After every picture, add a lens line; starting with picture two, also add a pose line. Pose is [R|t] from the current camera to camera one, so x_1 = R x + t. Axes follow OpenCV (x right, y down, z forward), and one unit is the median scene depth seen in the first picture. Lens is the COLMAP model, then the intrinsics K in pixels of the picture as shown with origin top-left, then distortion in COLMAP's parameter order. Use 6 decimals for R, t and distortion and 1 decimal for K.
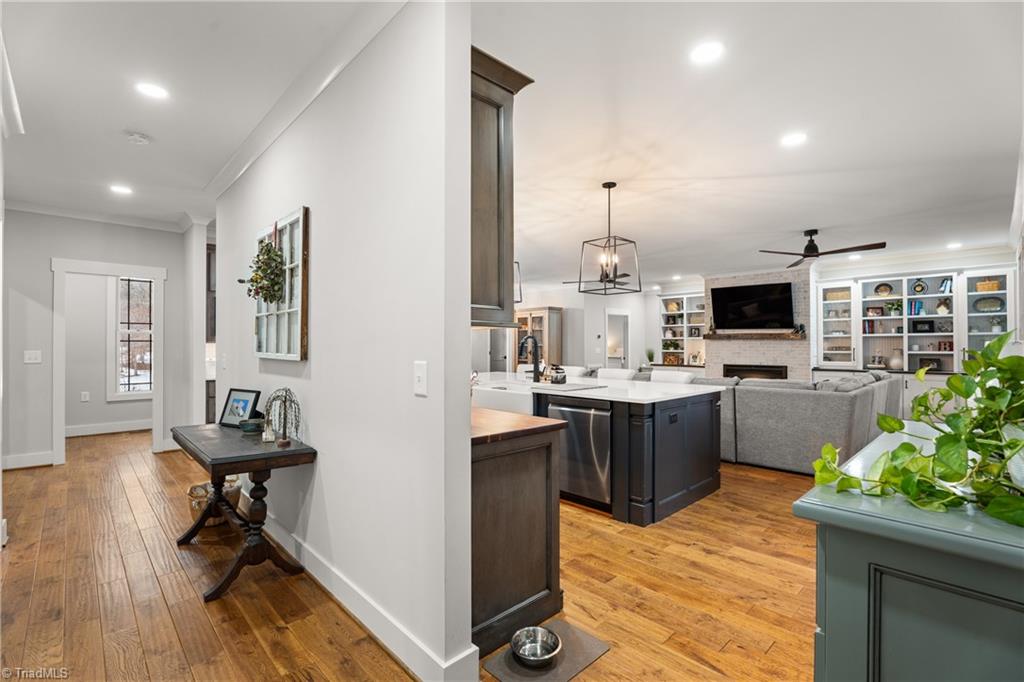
lens RADIAL K [[465.5, 0, 512.0], [0, 465.5, 341.0], [0, 0, 1]] dist [0.000518, -0.000047]
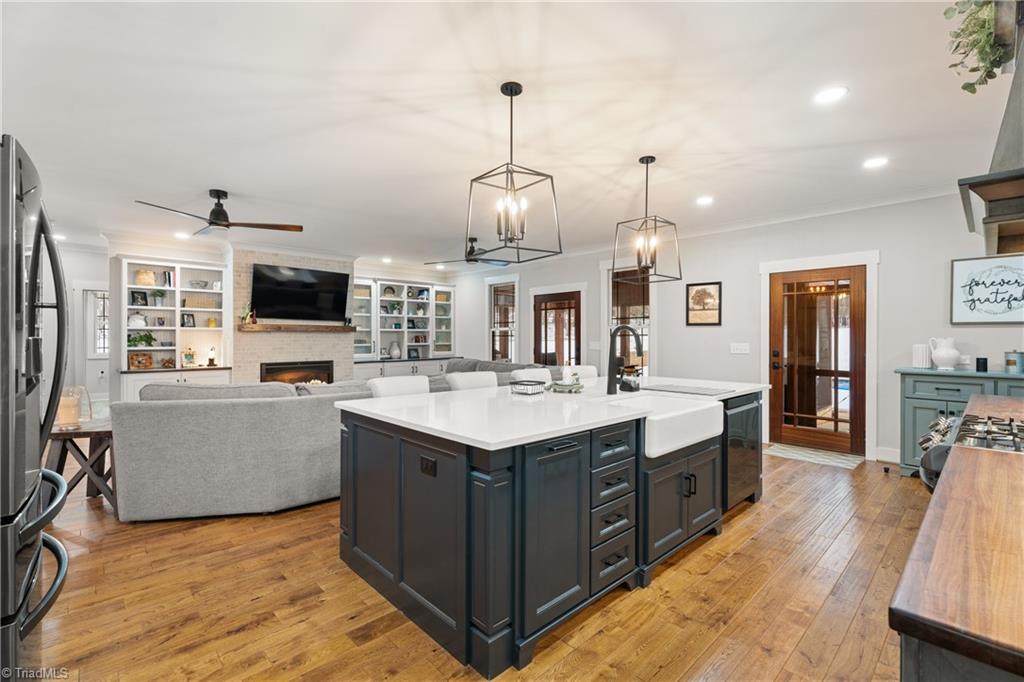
lens RADIAL K [[452.1, 0, 512.0], [0, 452.1, 341.0], [0, 0, 1]] dist [0.013886, 0.000230]
pose [[0.004828, -0.009278, 0.999945, -0.365570], [-0.008621, 0.999919, 0.009319, 0.002472], [-0.999951, -0.008665, 0.004748, 0.690607]]
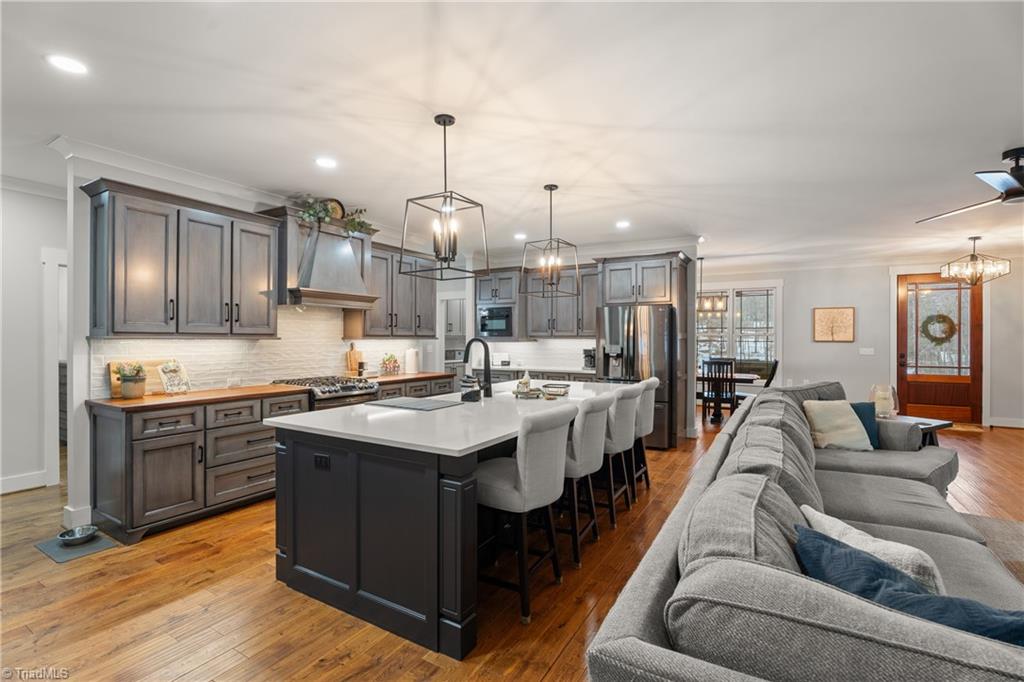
lens RADIAL K [[469.0, 0, 512.0], [0, 469.0, 341.0], [0, 0, 1]] dist [-0.014360, 0.000073]
pose [[0.268741, 0.002862, -0.963208, 0.497350], [0.000967, 0.999994, 0.003241, -0.005440], [0.963212, -0.001802, 0.268736, 0.502123]]
